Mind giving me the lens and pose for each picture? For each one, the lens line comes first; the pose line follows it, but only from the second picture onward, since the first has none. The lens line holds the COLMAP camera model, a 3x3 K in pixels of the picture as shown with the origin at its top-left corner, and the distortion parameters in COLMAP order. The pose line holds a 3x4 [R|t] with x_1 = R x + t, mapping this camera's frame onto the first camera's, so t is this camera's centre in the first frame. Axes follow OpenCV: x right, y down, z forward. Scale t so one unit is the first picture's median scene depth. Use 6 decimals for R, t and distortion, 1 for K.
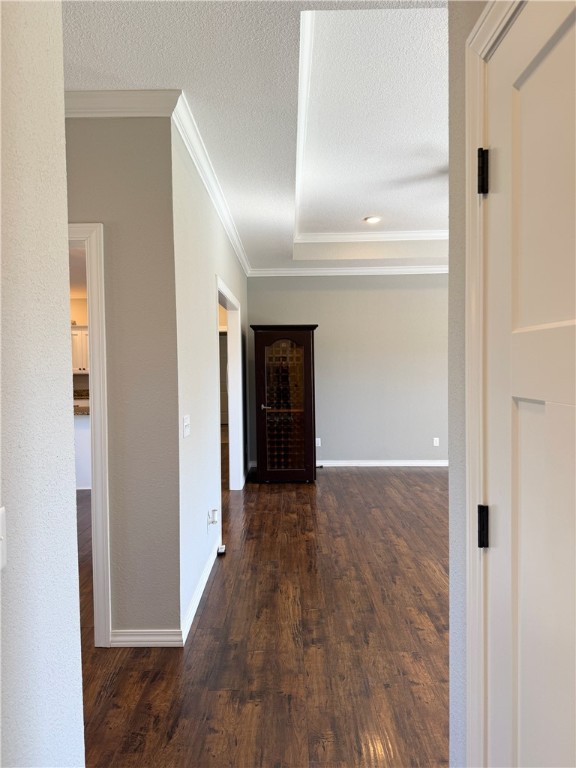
lens RADIAL K [[541.7, 0, 289.3], [0, 541.7, 383.3], [0, 0, 1]] dist [0.043601, -0.065434]
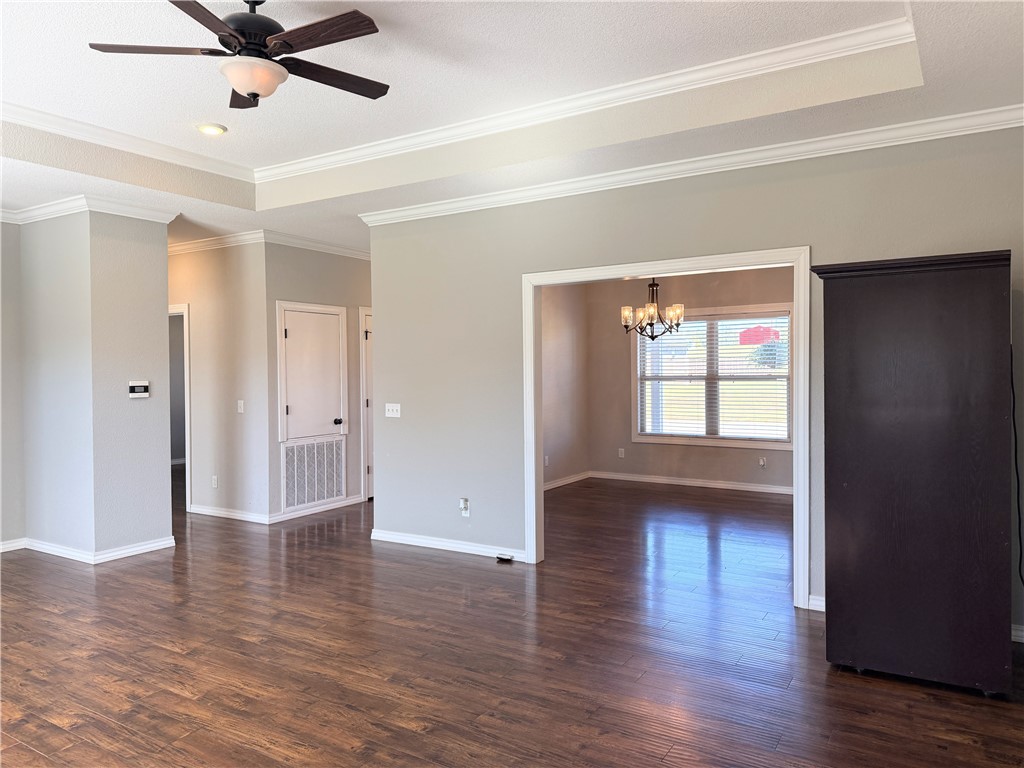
lens RADIAL K [[722.3, 0, 514.3], [0, 722.3, 370.7], [0, 0, 1]] dist [0.043601, -0.065434]
pose [[-0.522170, 0.019227, -0.852624, 1.725649], [-0.019104, 0.999231, 0.034233, -0.138189], [0.852627, 0.034164, -0.521402, 2.975139]]
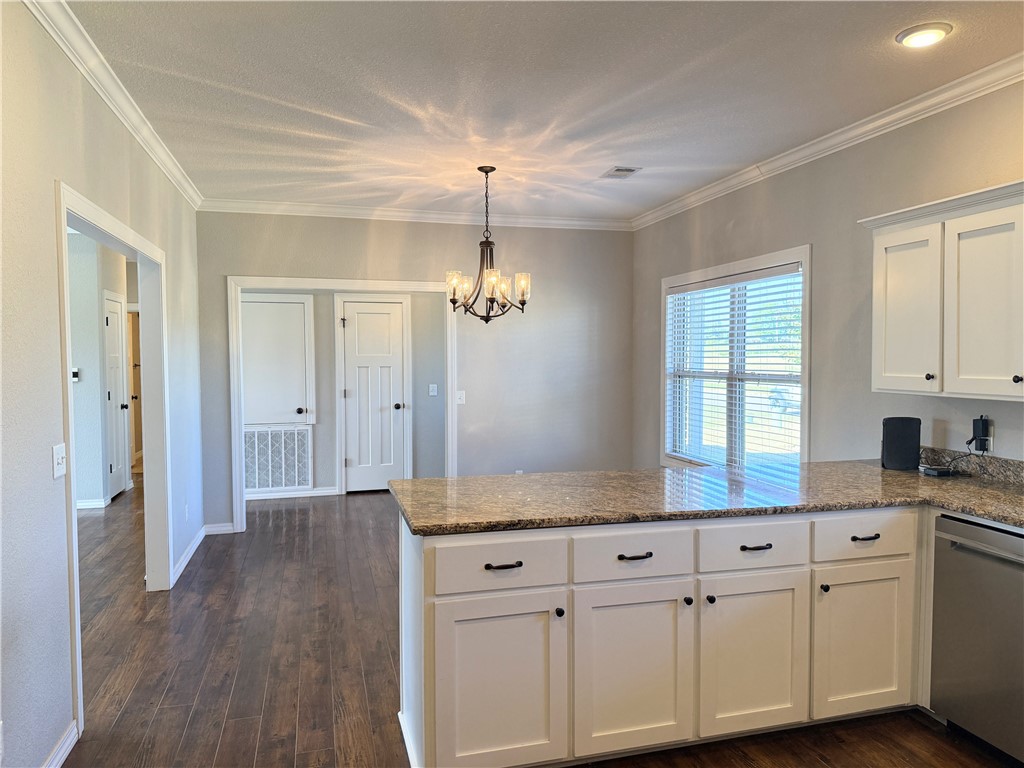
lens RADIAL K [[722.3, 0, 508.4], [0, 722.3, 381.0], [0, 0, 1]] dist [0.043601, -0.065434]
pose [[-0.966205, 0.025291, -0.256532, -0.687651], [0.005148, 0.996870, 0.078892, -0.168092], [0.257725, 0.074906, -0.963310, 3.962036]]
